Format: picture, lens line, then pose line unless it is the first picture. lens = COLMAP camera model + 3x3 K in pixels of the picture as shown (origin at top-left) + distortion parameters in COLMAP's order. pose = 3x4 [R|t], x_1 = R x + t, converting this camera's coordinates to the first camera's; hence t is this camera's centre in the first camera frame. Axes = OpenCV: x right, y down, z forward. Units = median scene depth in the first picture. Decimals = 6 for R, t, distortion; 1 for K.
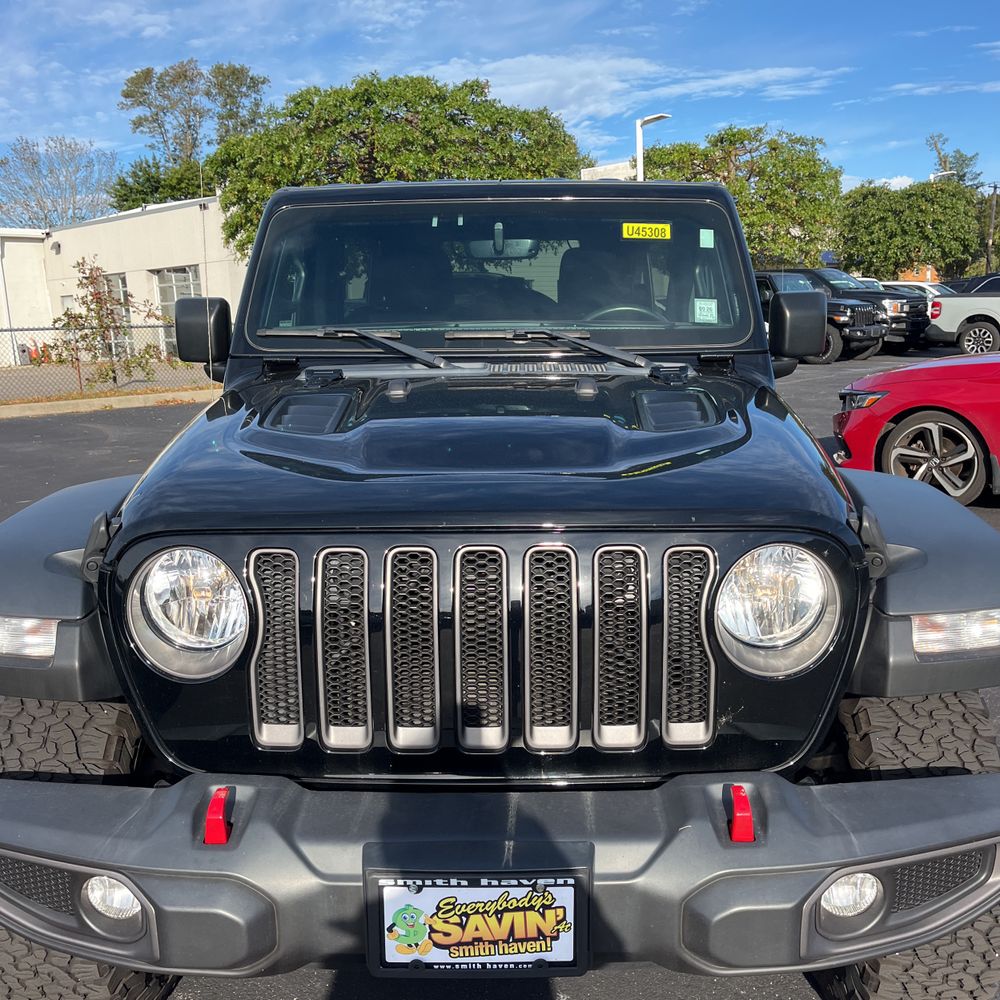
lens RADIAL K [[1012.0, 0, 528.2], [0, 1012.0, 499.5], [0, 0, 1]] dist [0.113580, -0.147223]
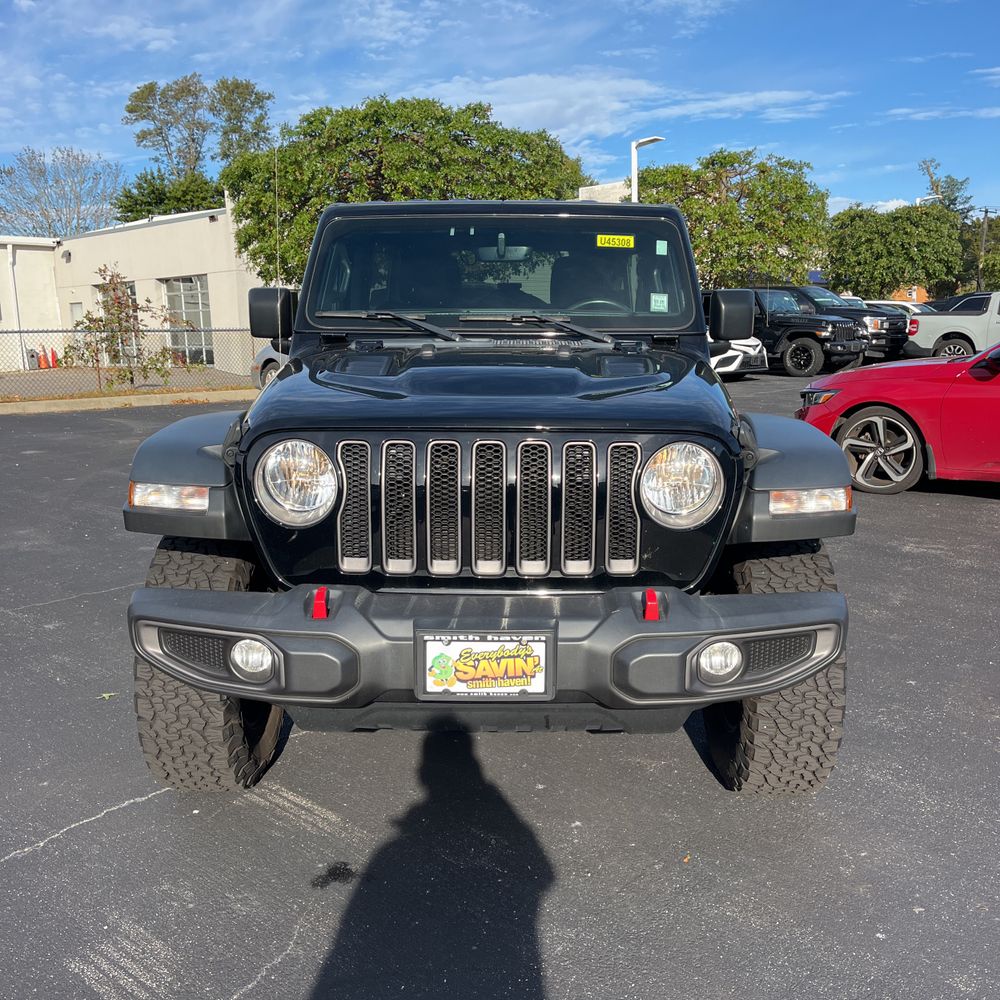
lens RADIAL K [[1030.7, 0, 526.9], [0, 1030.7, 502.3], [0, 0, 1]] dist [0.120282, -0.169765]
pose [[0.999889, 0.014564, 0.003121, 0.000972], [-0.014507, 0.999741, -0.017538, 0.023091], [-0.003375, 0.017491, 0.999841, -0.077488]]
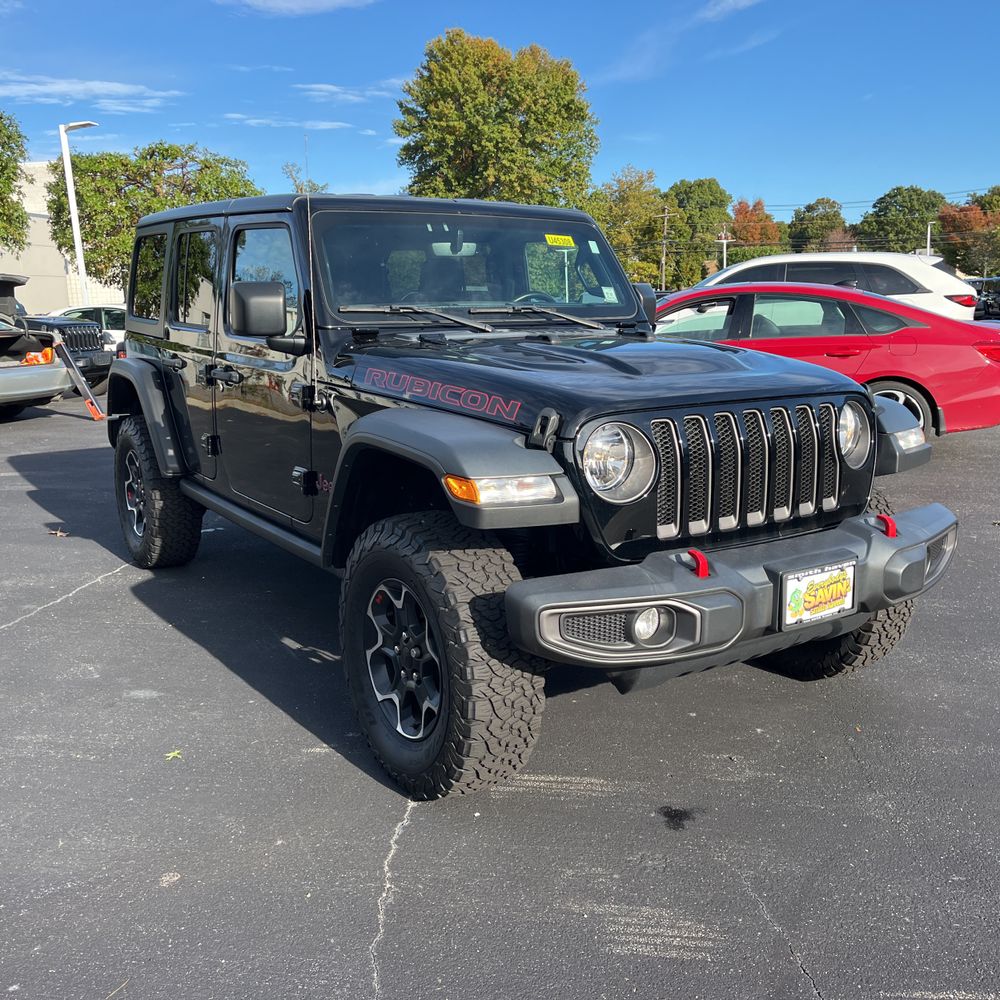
lens RADIAL K [[1038.6, 0, 500.2], [0, 1038.6, 473.6], [0, 0, 1]] dist [0.103865, -0.185330]
pose [[0.816971, -0.088587, 0.569834, -0.204975], [0.114556, 0.993368, -0.009808, 0.017482], [-0.565186, 0.073291, 0.821701, -0.036297]]
